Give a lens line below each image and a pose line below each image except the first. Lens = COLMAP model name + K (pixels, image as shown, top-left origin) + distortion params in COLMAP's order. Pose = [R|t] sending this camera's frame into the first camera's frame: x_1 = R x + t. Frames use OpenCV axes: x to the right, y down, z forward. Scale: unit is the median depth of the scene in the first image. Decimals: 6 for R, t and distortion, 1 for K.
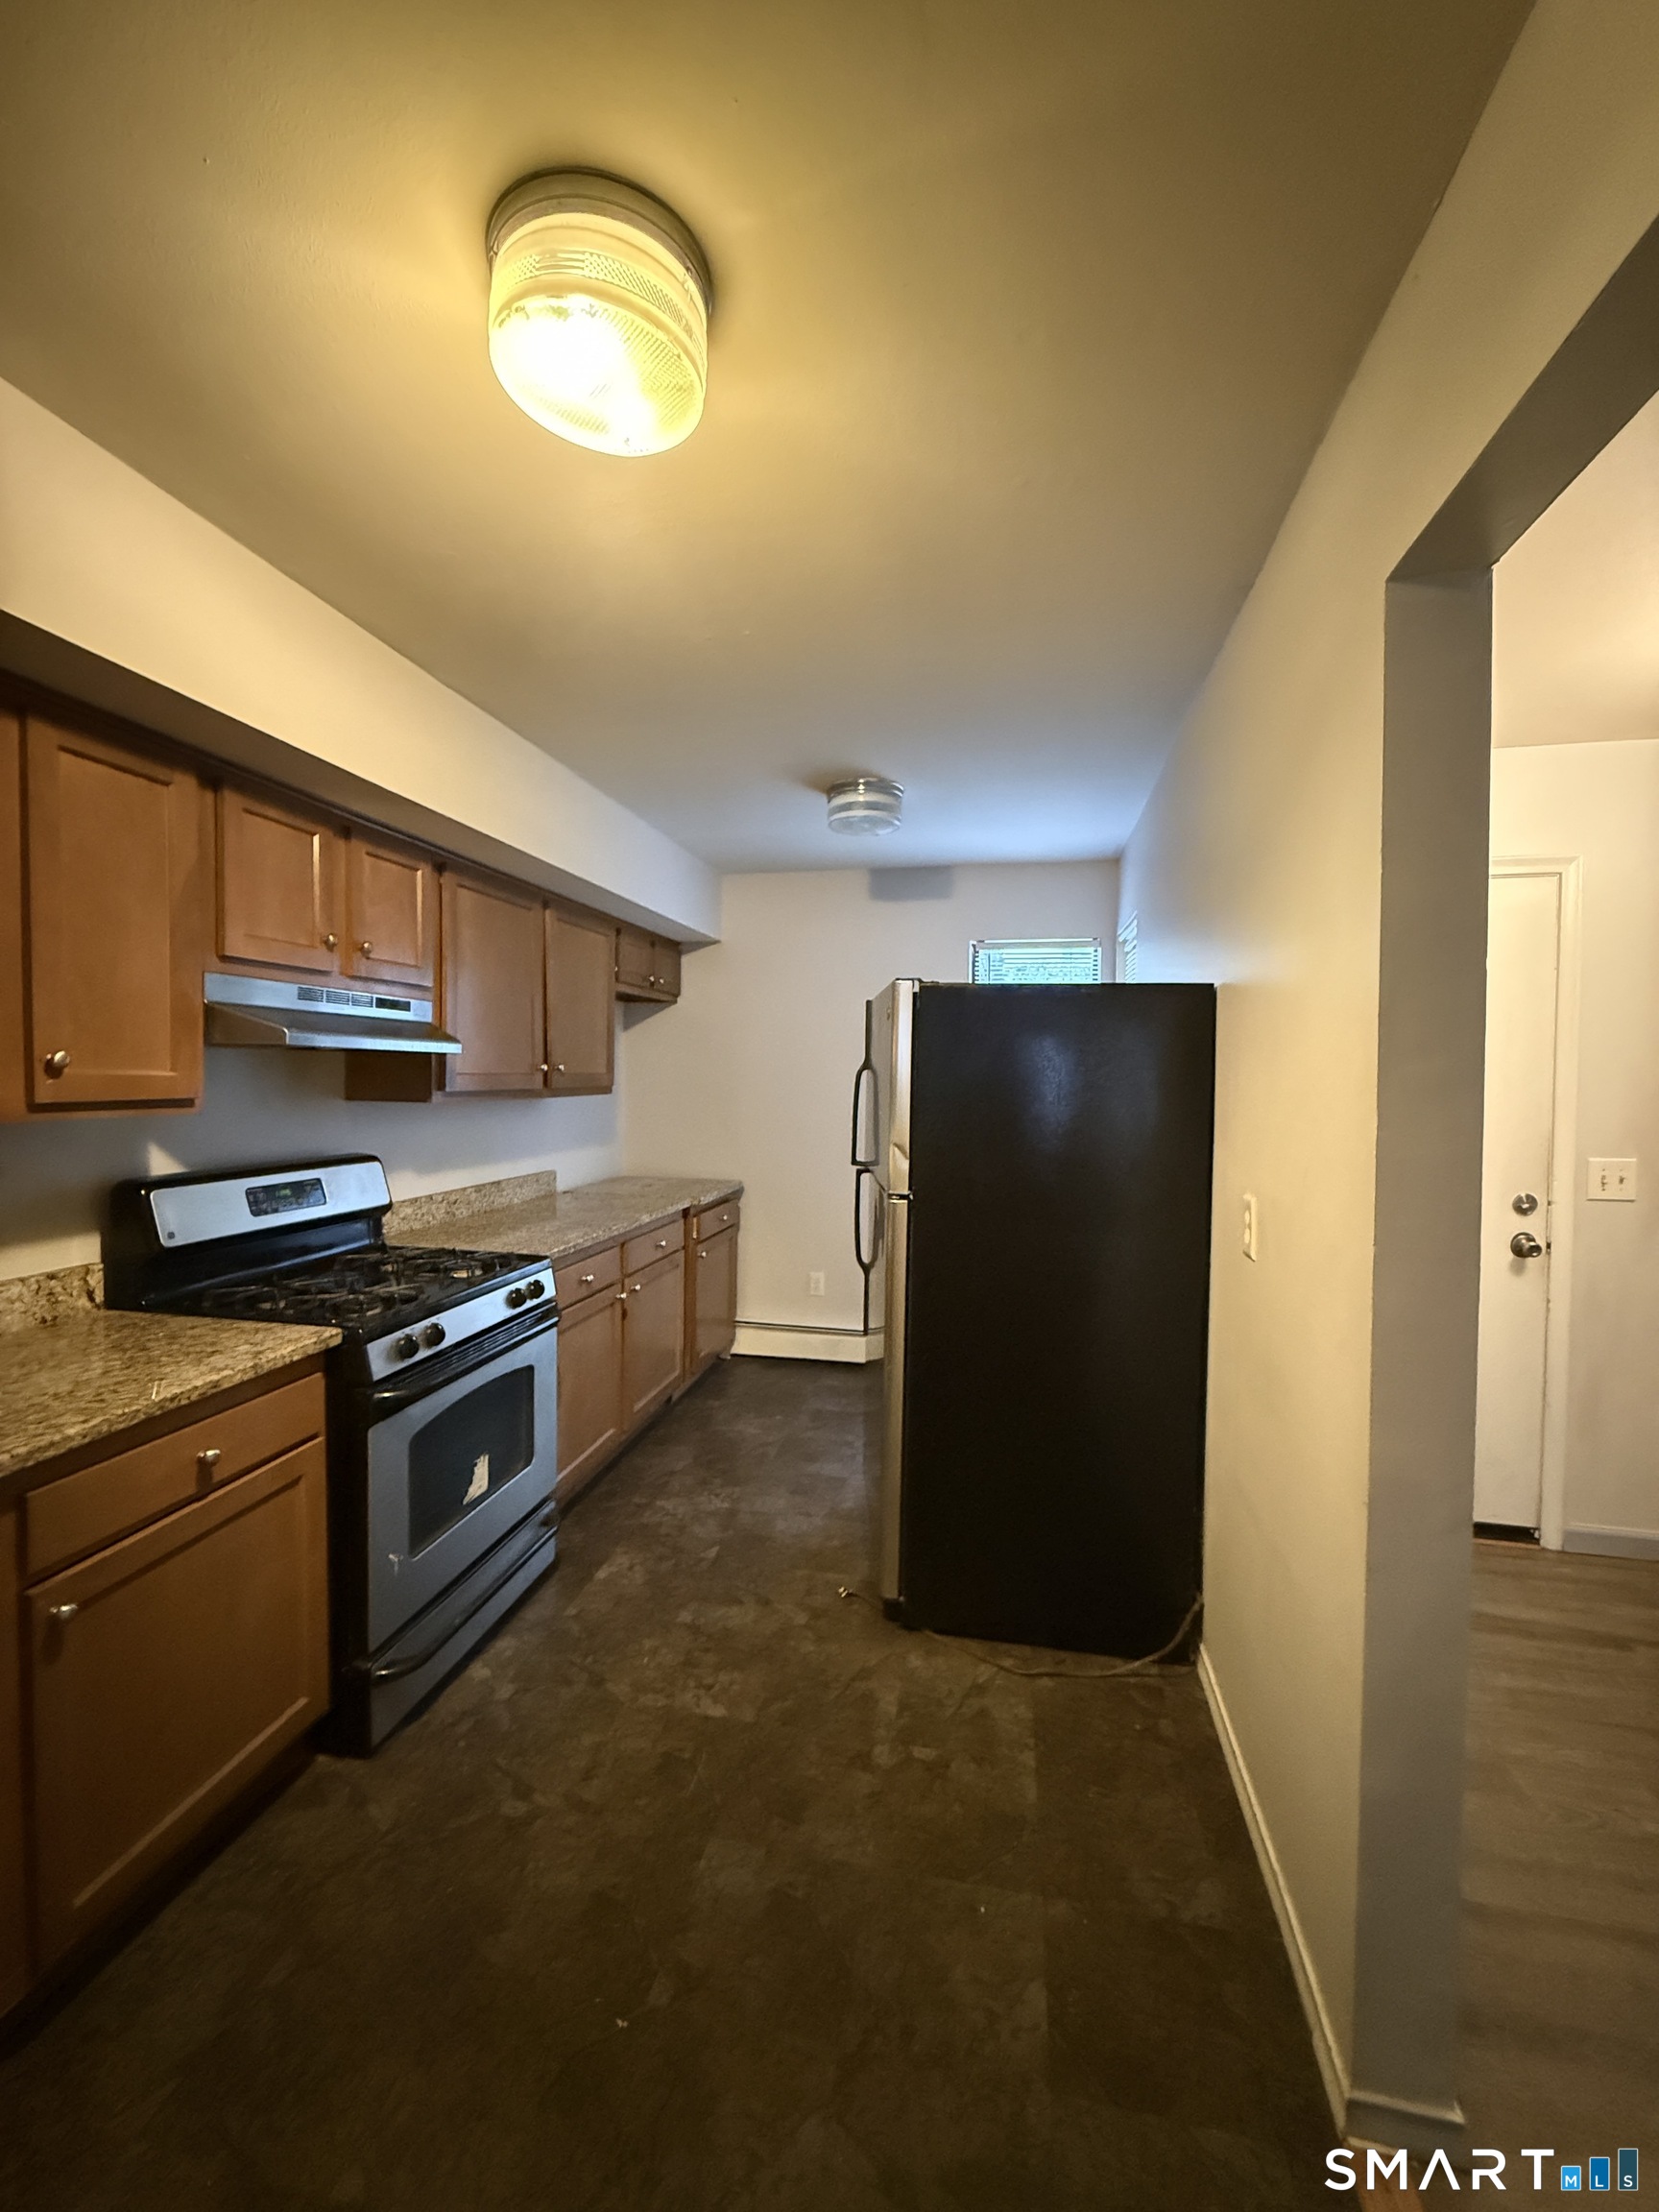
lens RADIAL K [[882.7, 0, 822.3], [0, 882.7, 1106.7], [0, 0, 1]] dist [-0.000960, -0.000043]
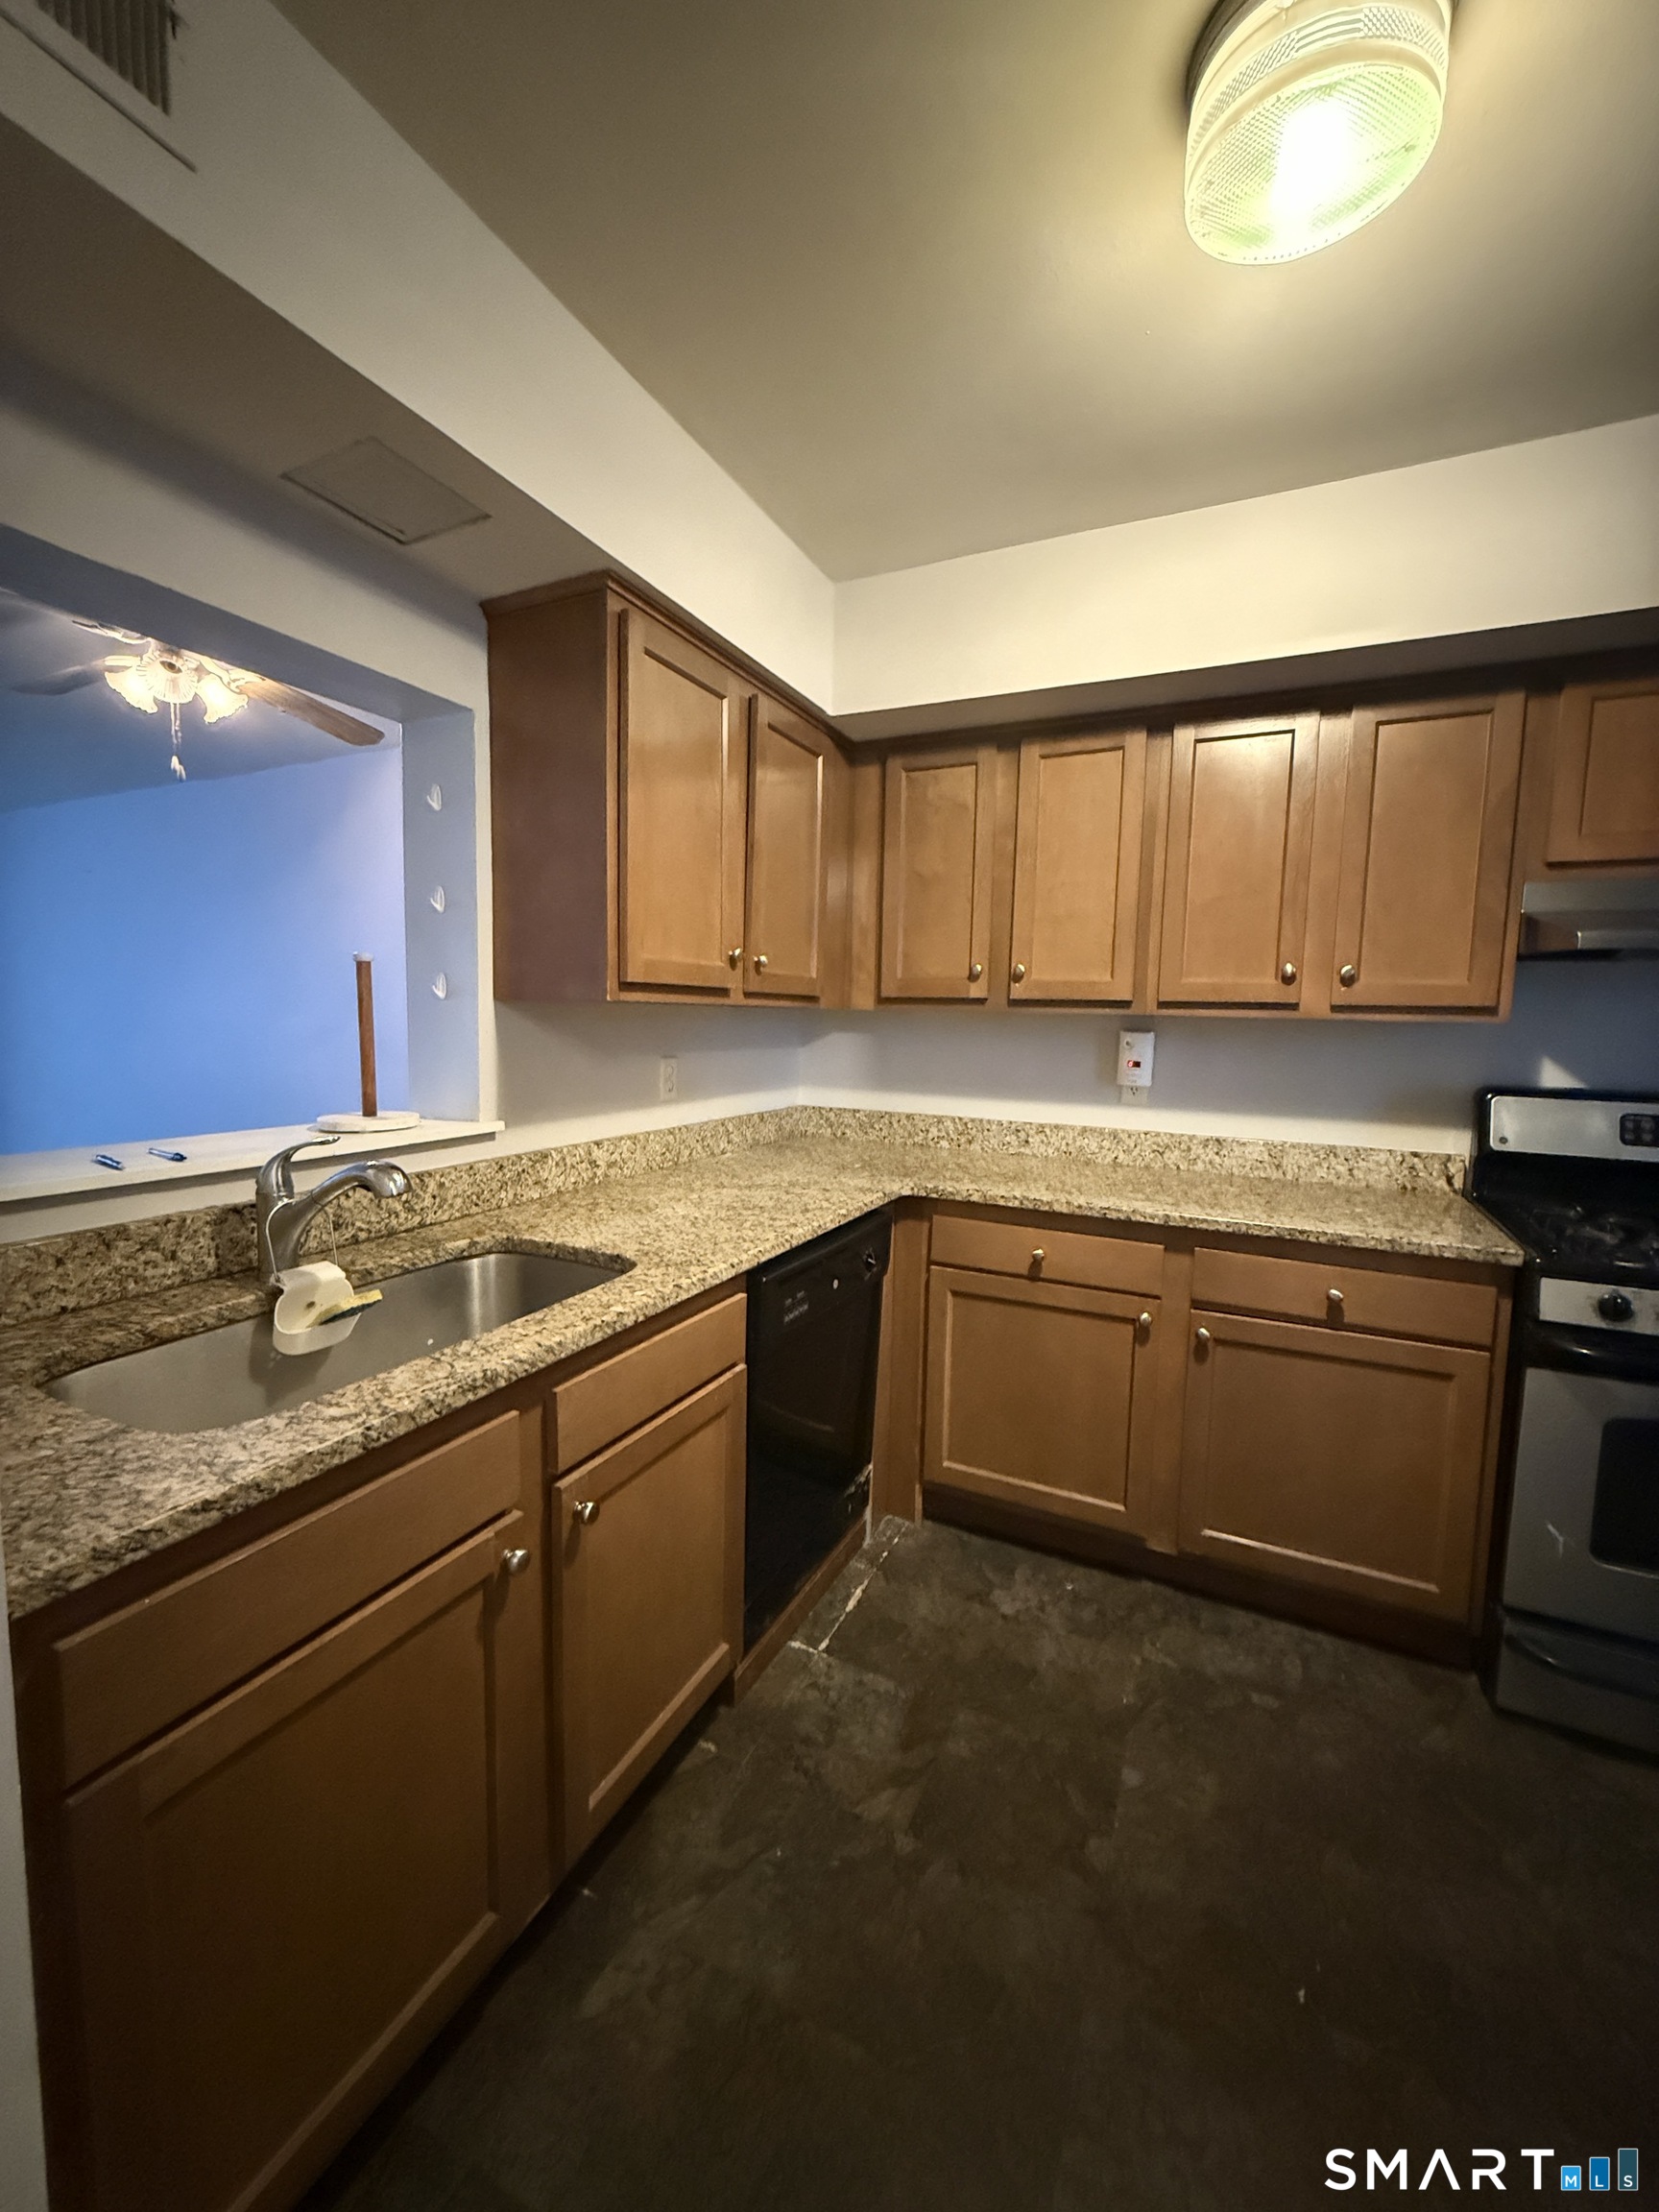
lens RADIAL K [[882.7, 0, 833.9], [0, 882.7, 1100.5], [0, 0, 1]] dist [-0.000960, -0.000043]
pose [[-0.234870, 0.081721, -0.968585, 0.525843], [-0.057732, 0.993528, 0.097825, 0.045624], [0.970311, 0.078895, -0.228632, 0.505785]]
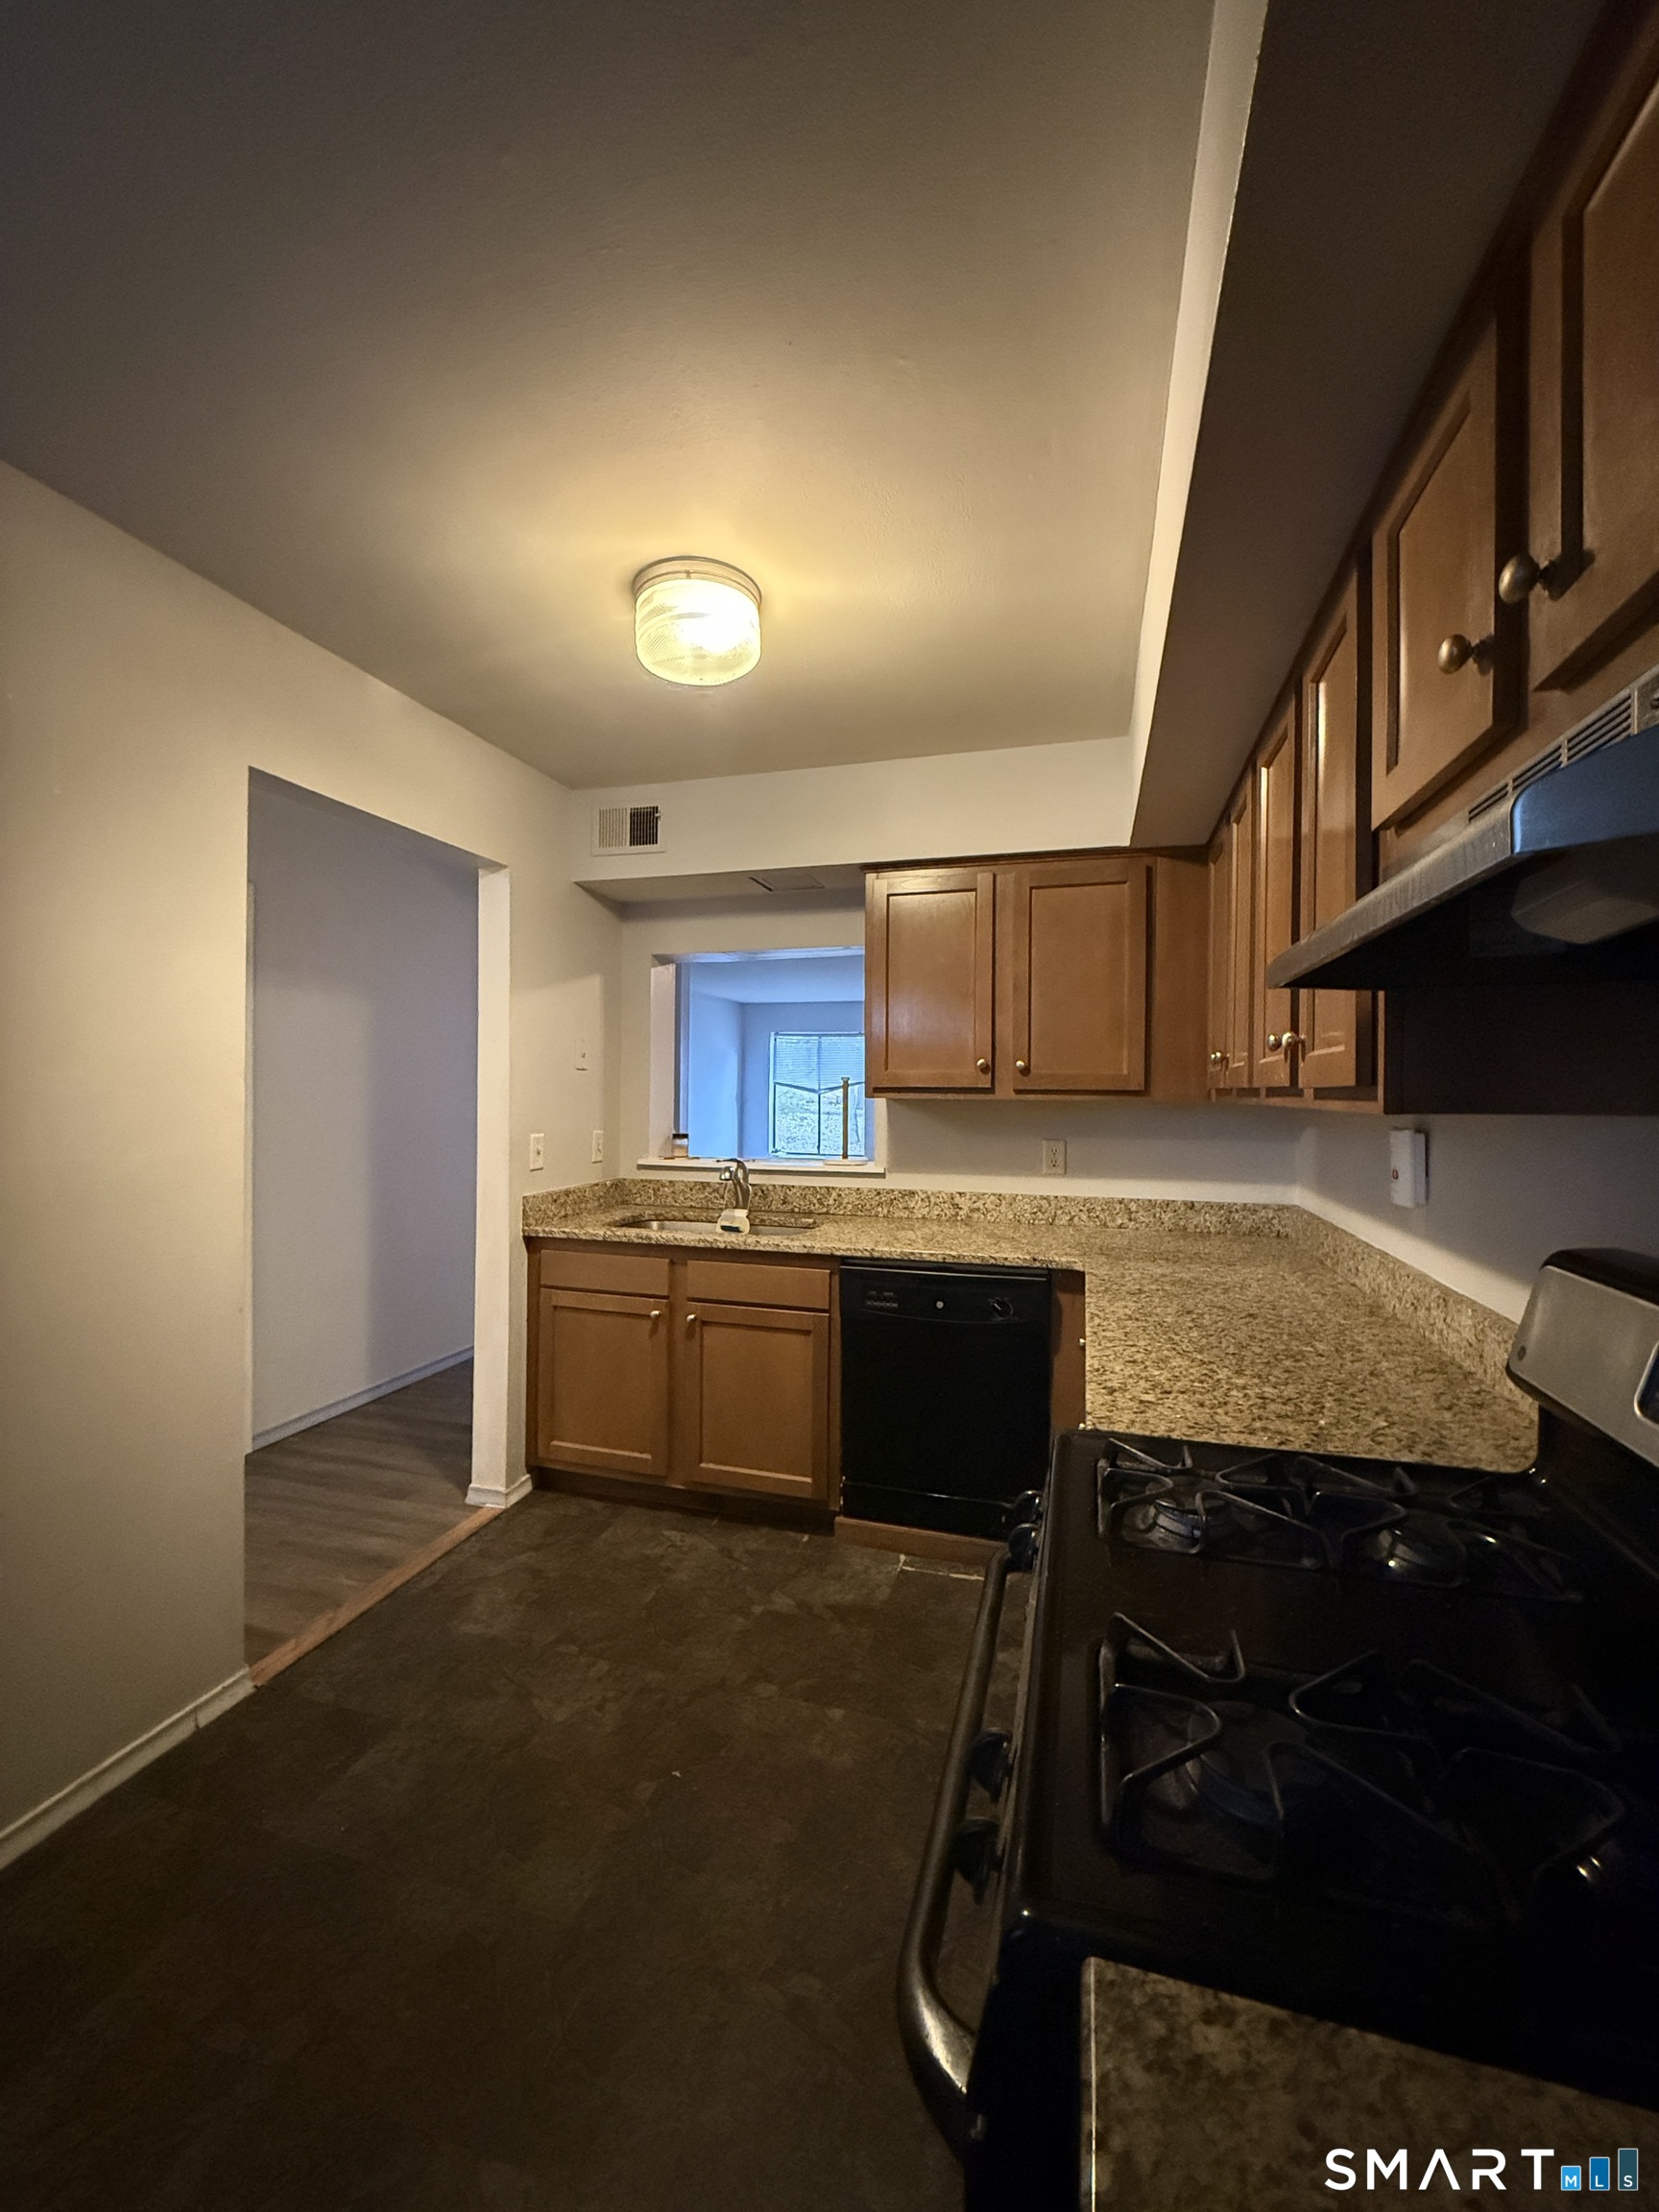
lens RADIAL K [[882.7, 0, 824.7], [0, 882.7, 1114.0], [0, 0, 1]] dist [-0.000960, -0.000043]
pose [[-0.996443, -0.017671, 0.082393, -0.409915], [-0.013013, 0.998305, 0.056725, -0.017459], [-0.083256, 0.055451, -0.994984, 1.697727]]
